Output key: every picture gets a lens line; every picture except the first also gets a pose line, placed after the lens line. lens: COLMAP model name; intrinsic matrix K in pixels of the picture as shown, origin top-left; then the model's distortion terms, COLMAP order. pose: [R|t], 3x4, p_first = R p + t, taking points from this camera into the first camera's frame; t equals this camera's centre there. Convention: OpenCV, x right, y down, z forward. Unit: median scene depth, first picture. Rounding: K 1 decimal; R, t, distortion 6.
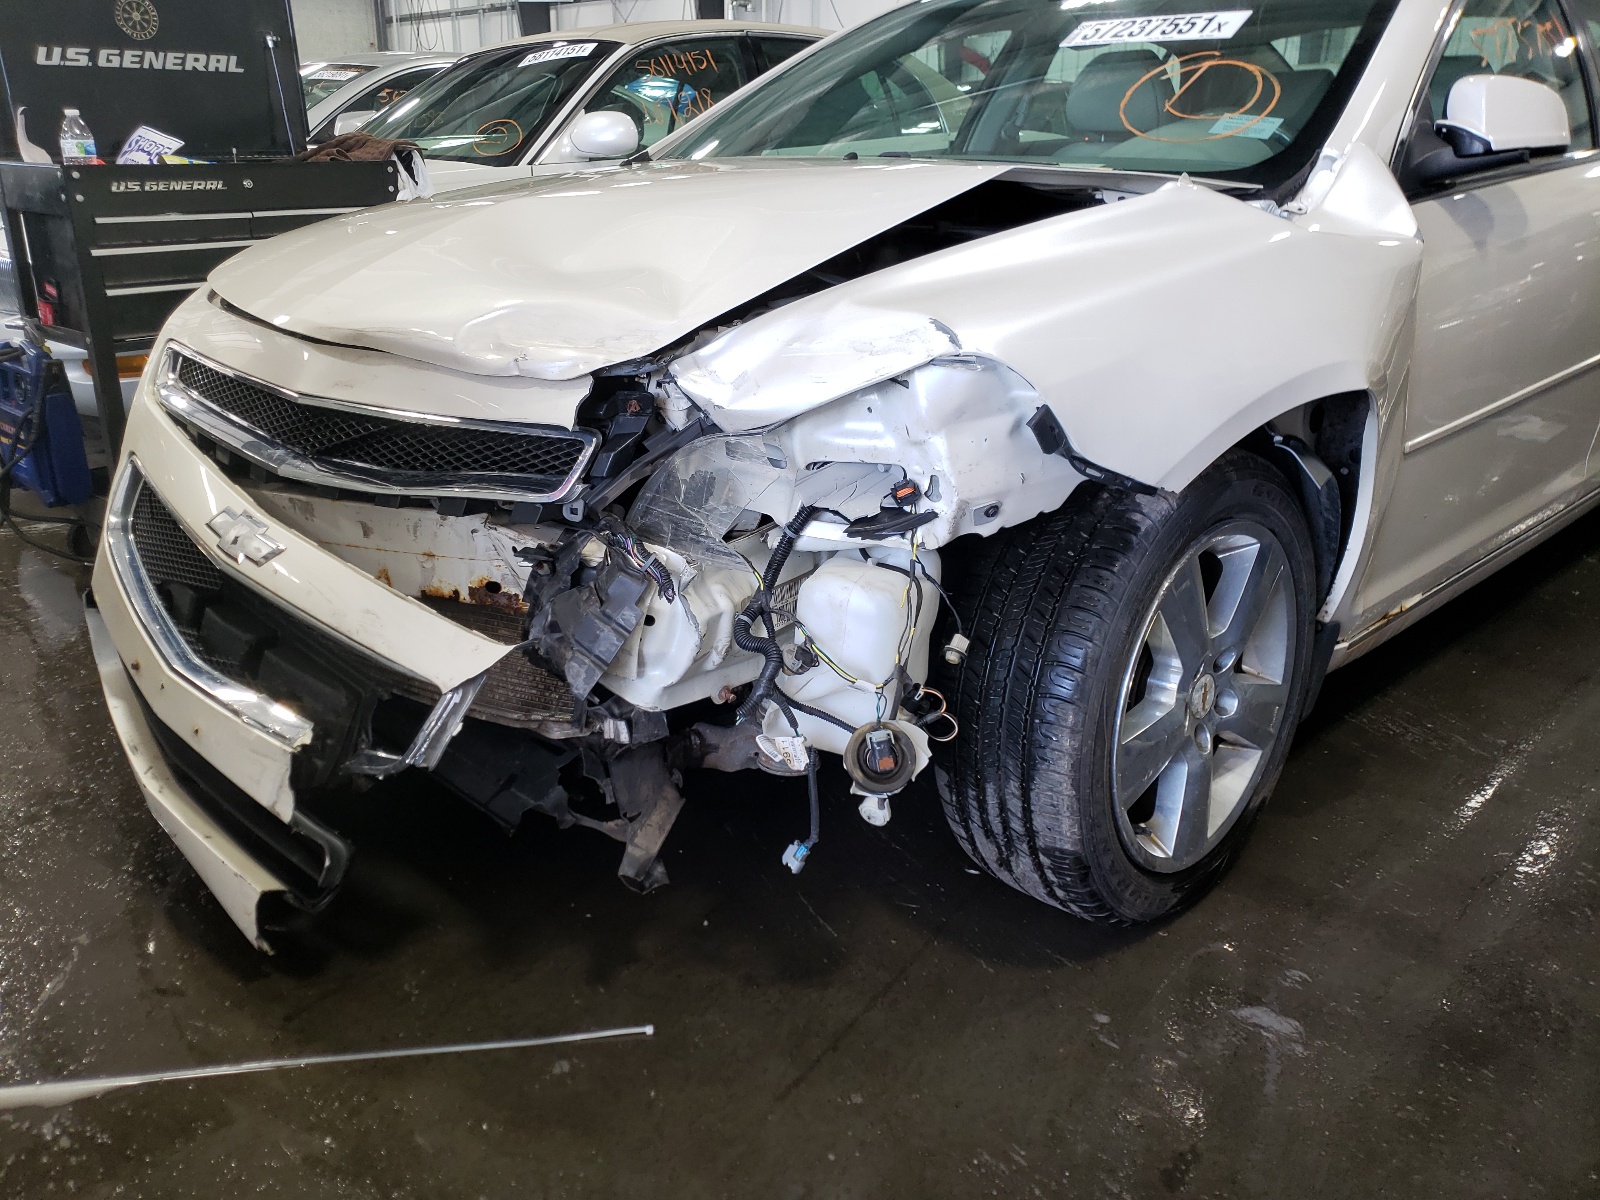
lens RADIAL K [[1196.2, 0, 794.6], [0, 1196.2, 556.3], [0, 0, 1]] dist [0.054496, -0.121761]
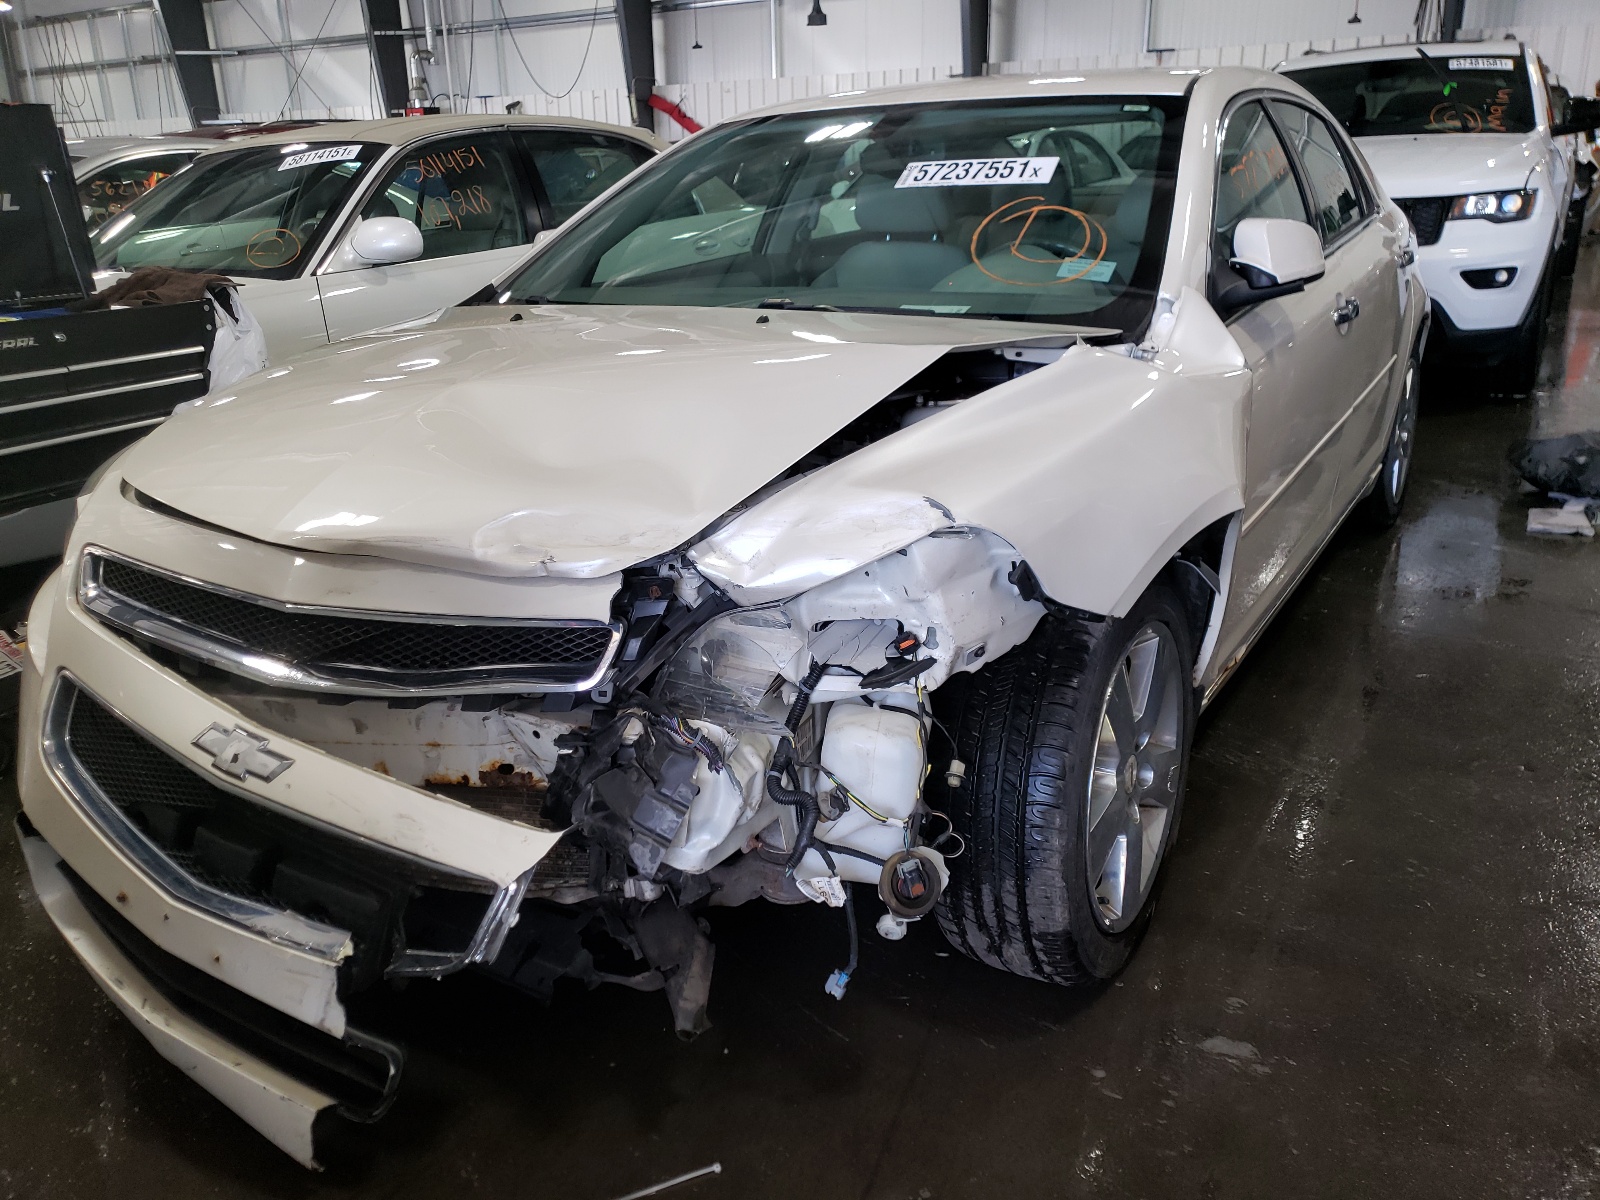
lens RADIAL K [[1196.2, 0, 794.6], [0, 1196.2, 556.3], [0, 0, 1]] dist [0.054496, -0.121761]
pose [[0.969371, -0.099210, 0.224670, -0.239305], [0.105665, 0.994259, -0.016862, -0.119740], [-0.221708, 0.040085, 0.974289, -0.073363]]
